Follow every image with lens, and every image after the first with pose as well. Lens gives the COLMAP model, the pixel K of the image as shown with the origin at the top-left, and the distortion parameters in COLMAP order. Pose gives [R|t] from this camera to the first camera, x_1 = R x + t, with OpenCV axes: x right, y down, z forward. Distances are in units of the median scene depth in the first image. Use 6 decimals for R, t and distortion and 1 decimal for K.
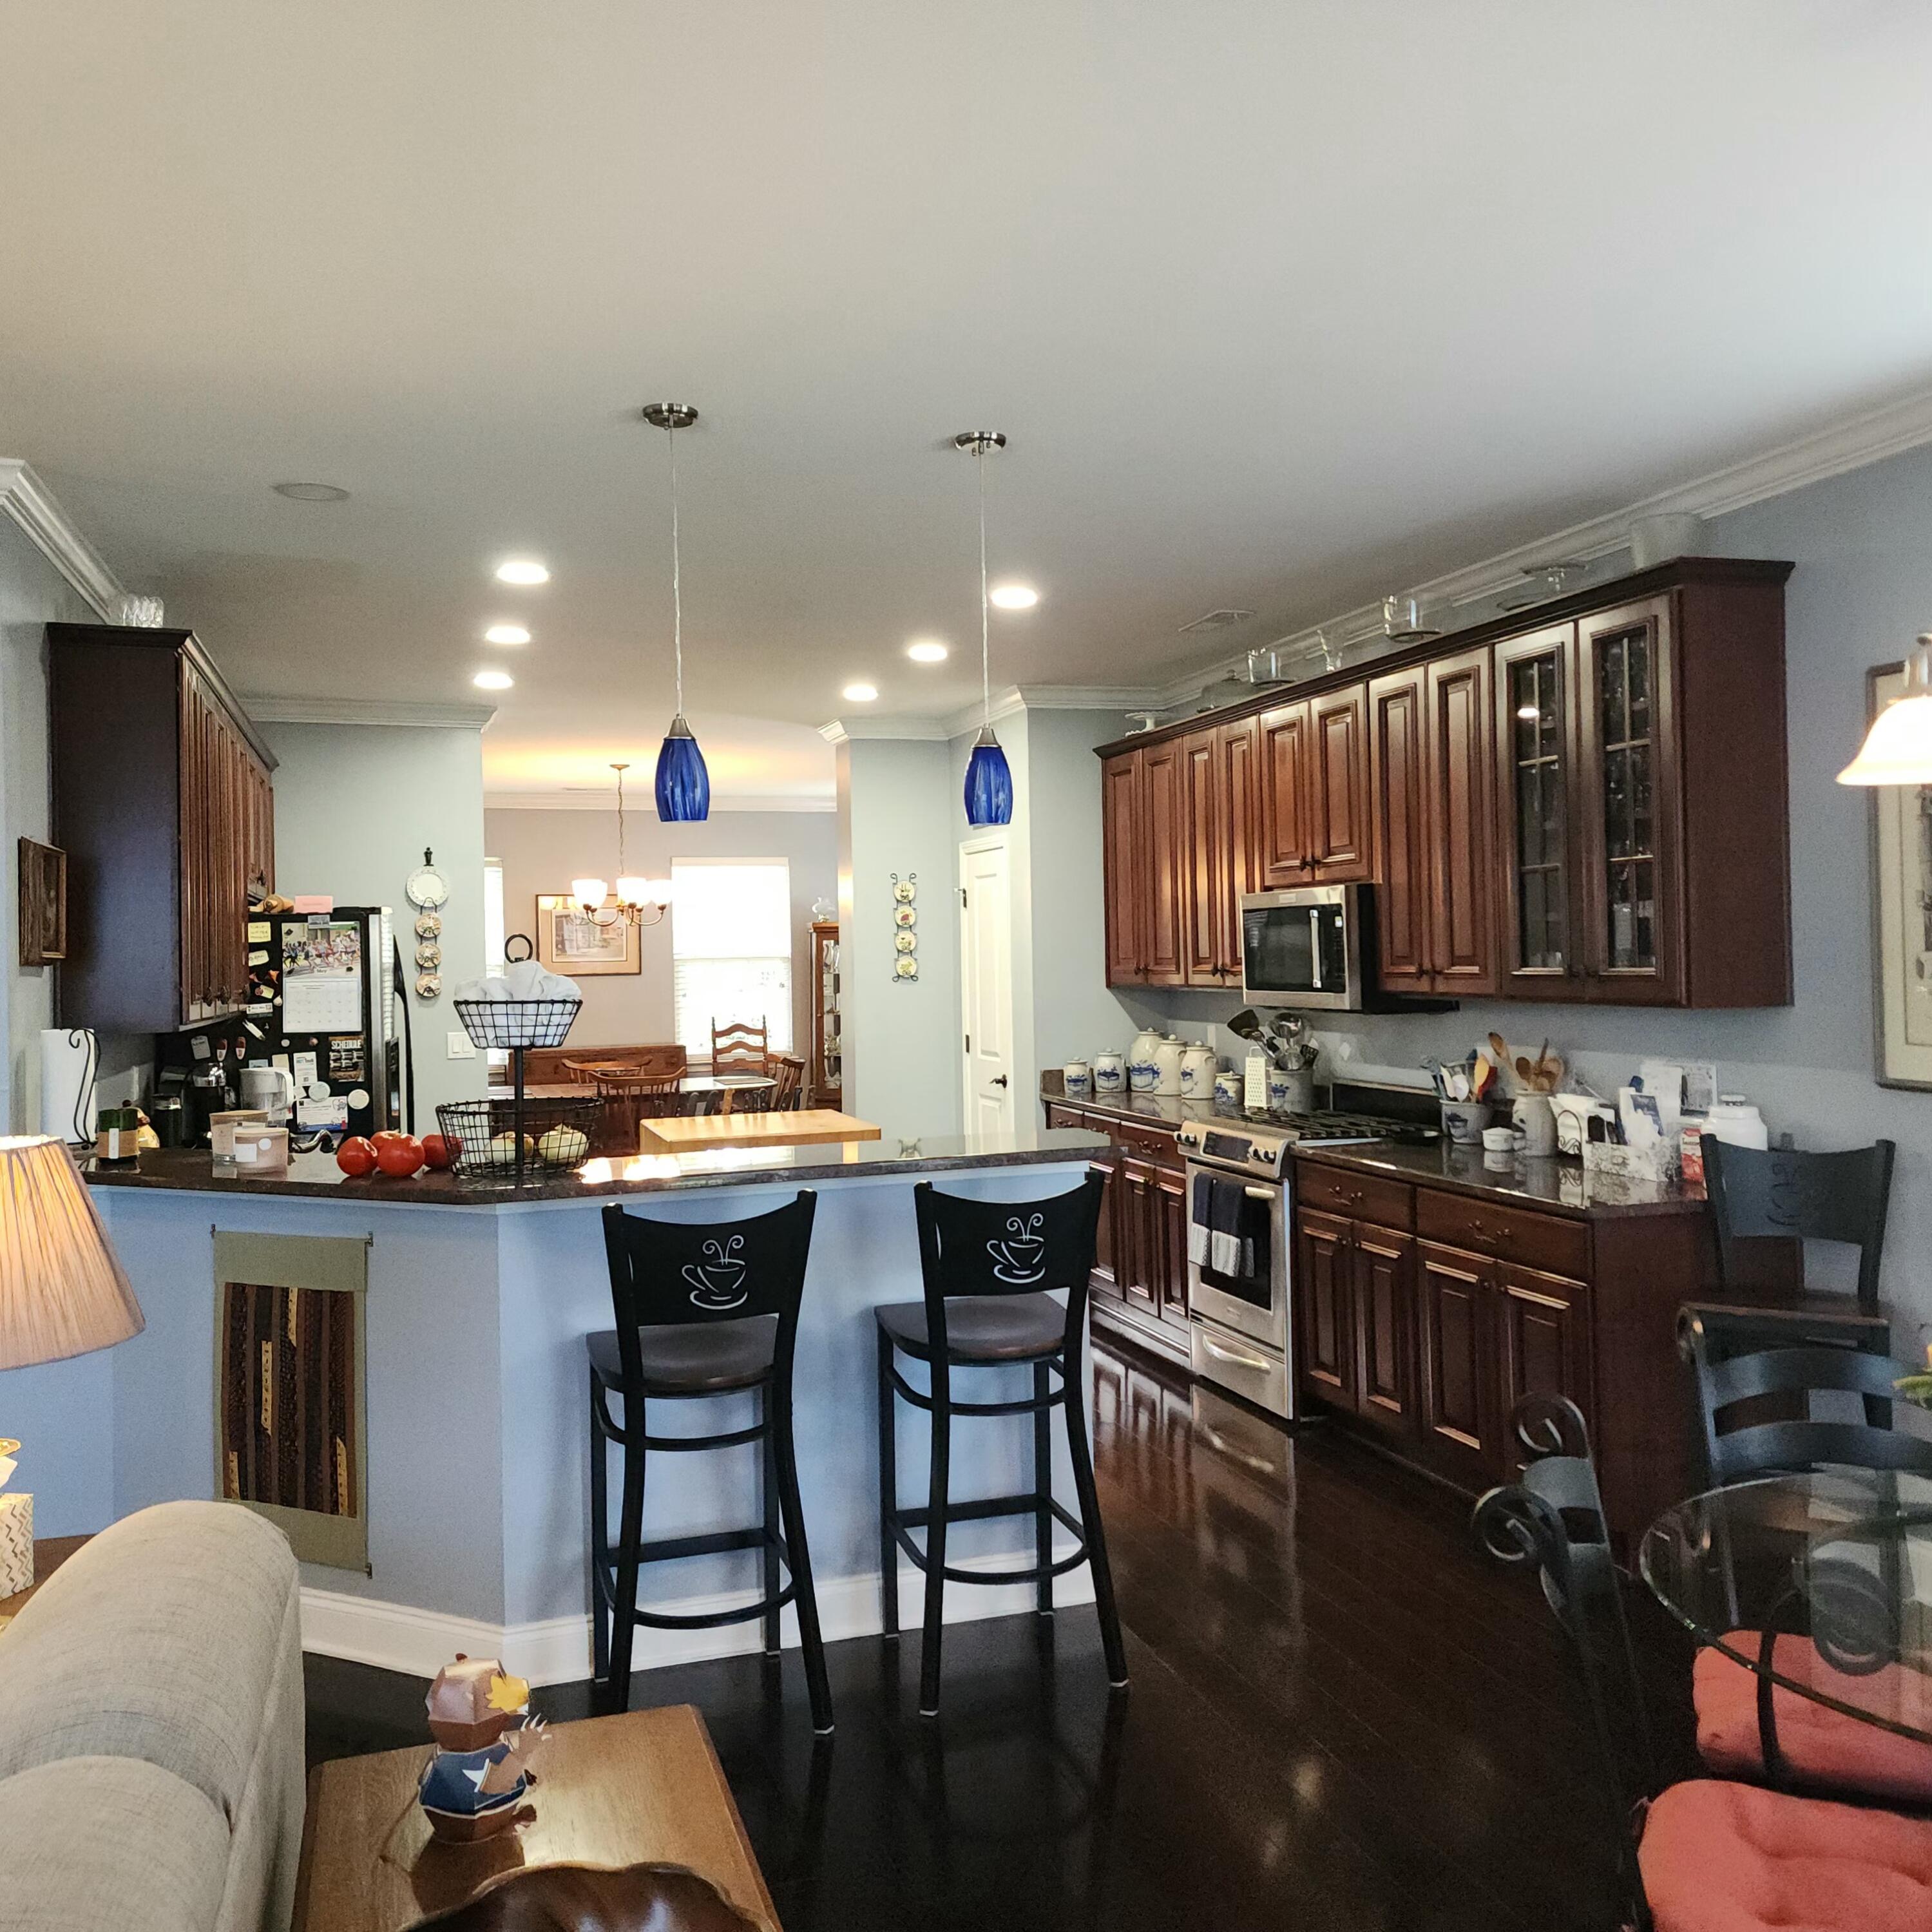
lens RADIAL K [[1722.3, 0, 959.5], [0, 1722.3, 937.2], [0, 0, 1]] dist [0.119038, -0.148837]
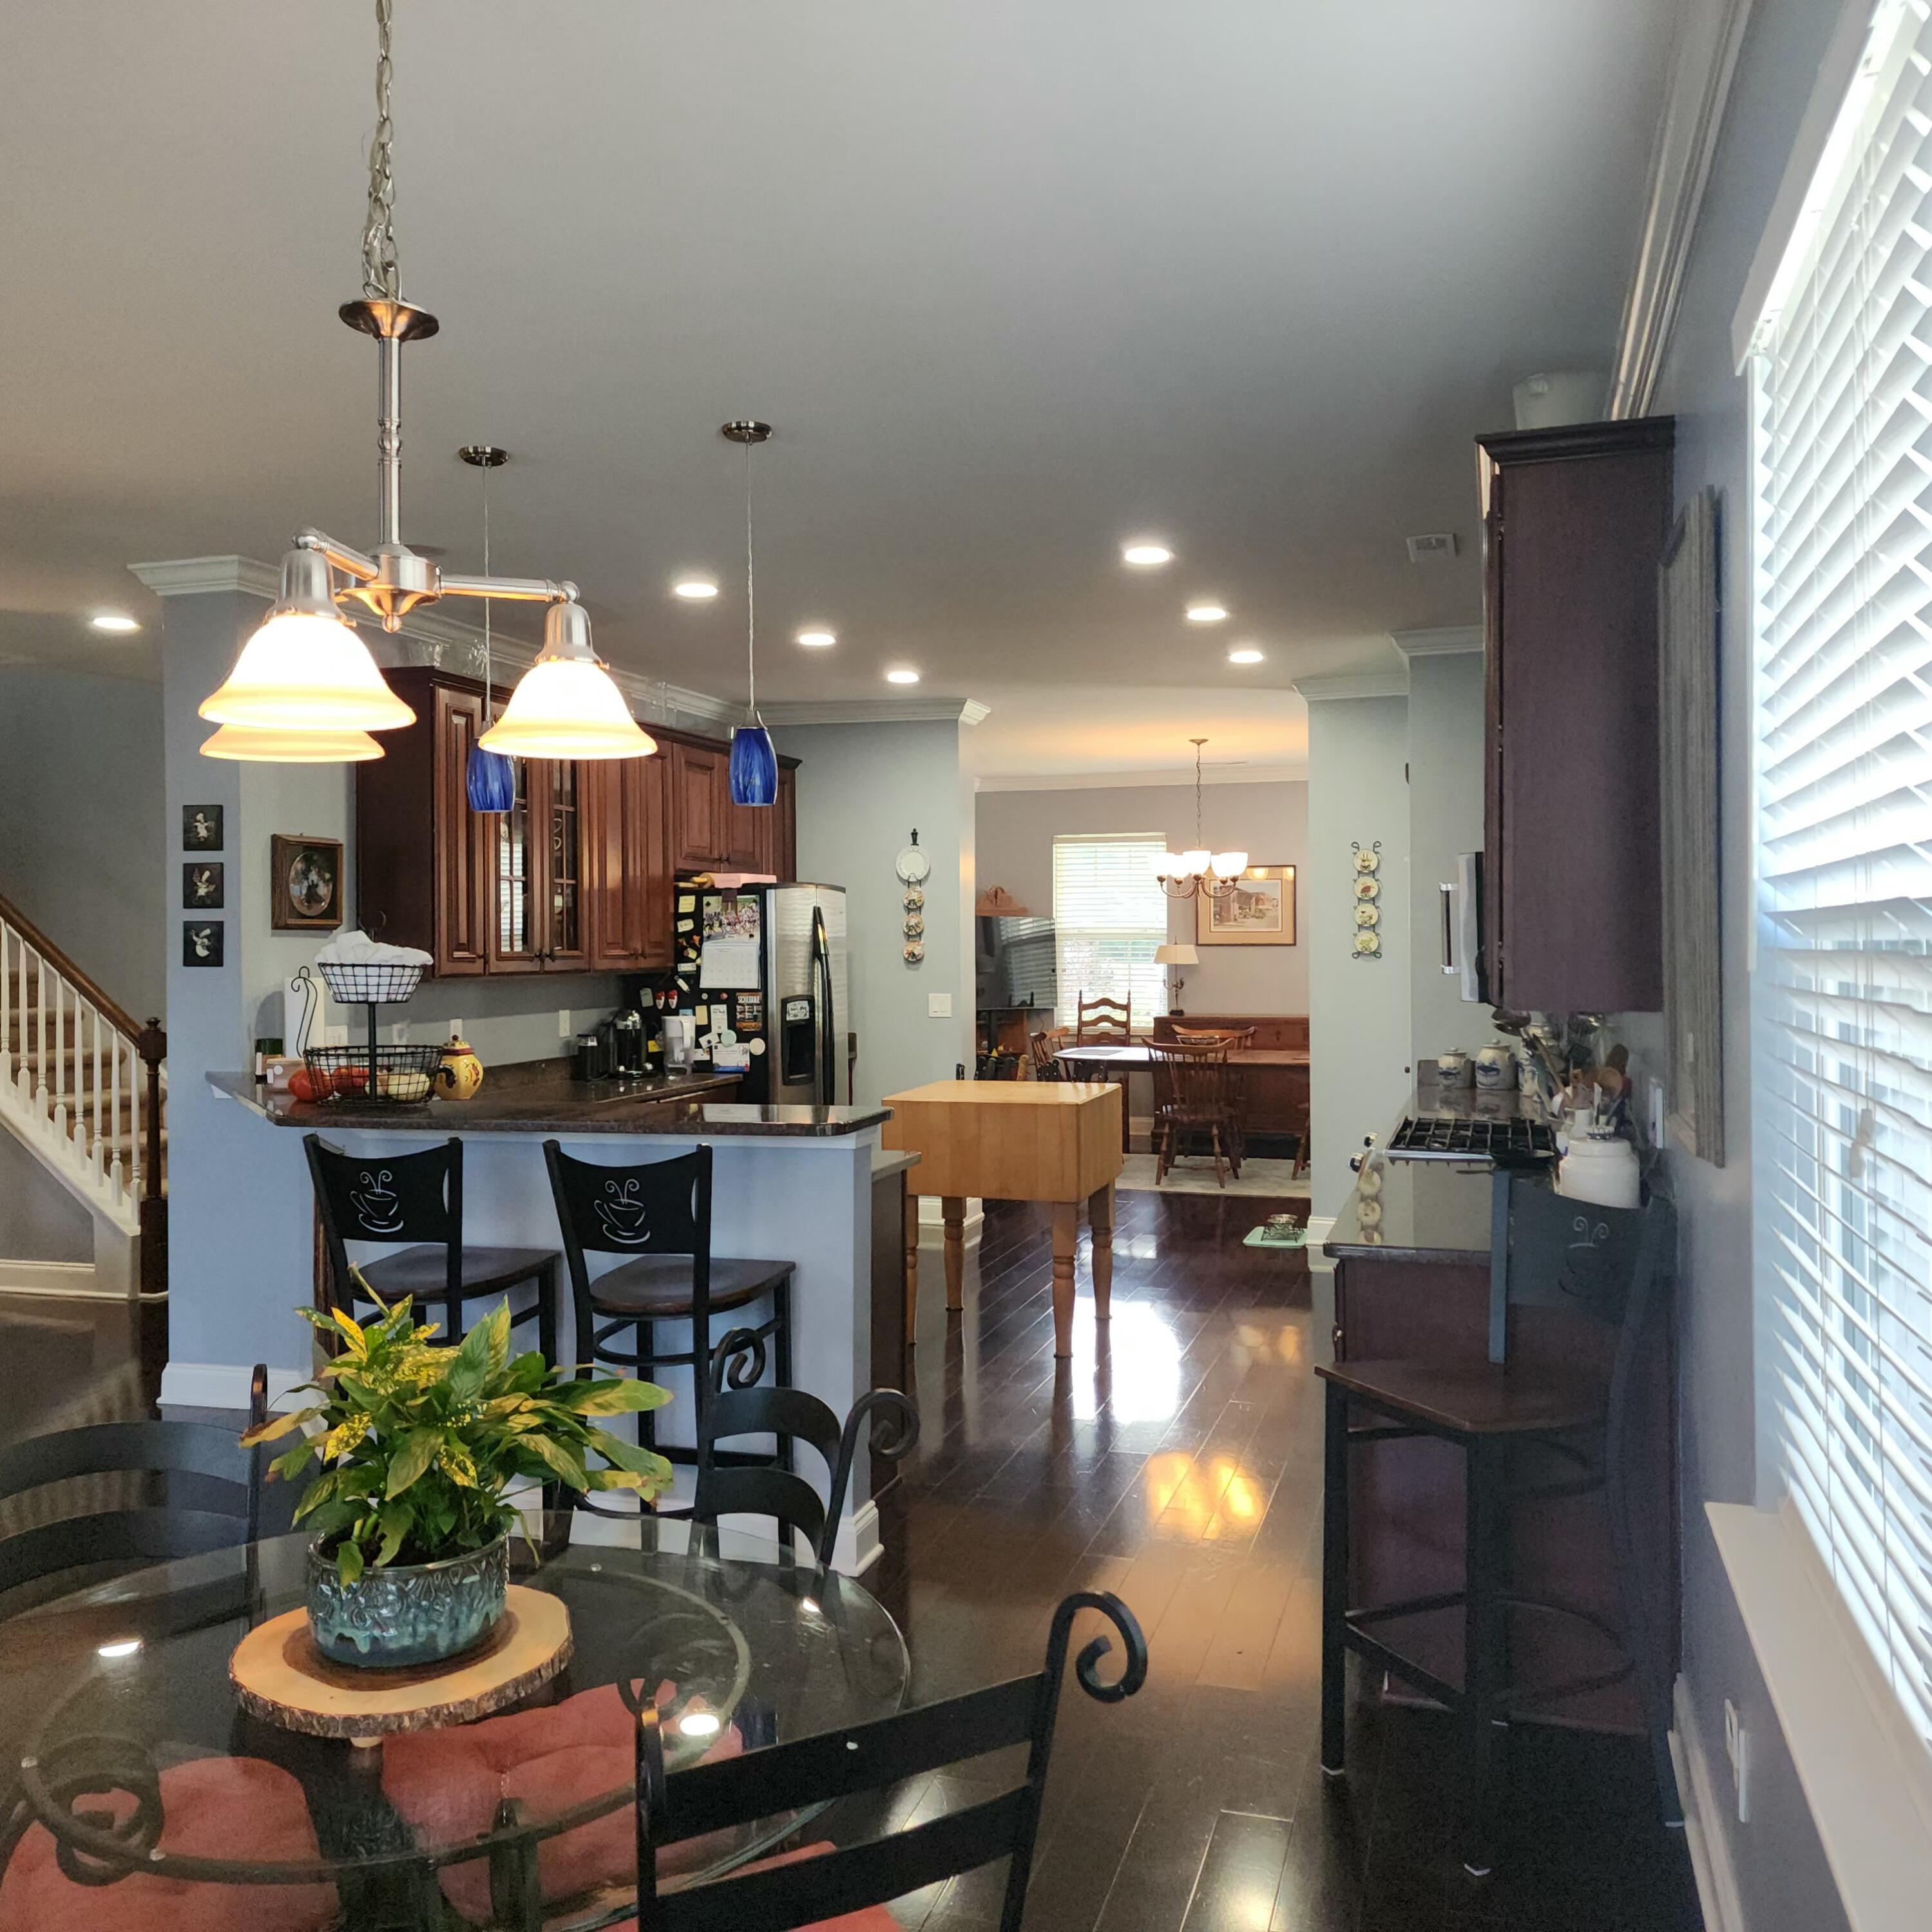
lens RADIAL K [[1716.2, 0, 956.3], [0, 1716.2, 961.2], [0, 0, 1]] dist [0.146914, -0.245787]
pose [[0.802681, 0.024205, -0.595918, 0.456880], [-0.004345, 0.999387, 0.034741, -0.005504], [0.596393, -0.025296, 0.802294, 0.152880]]
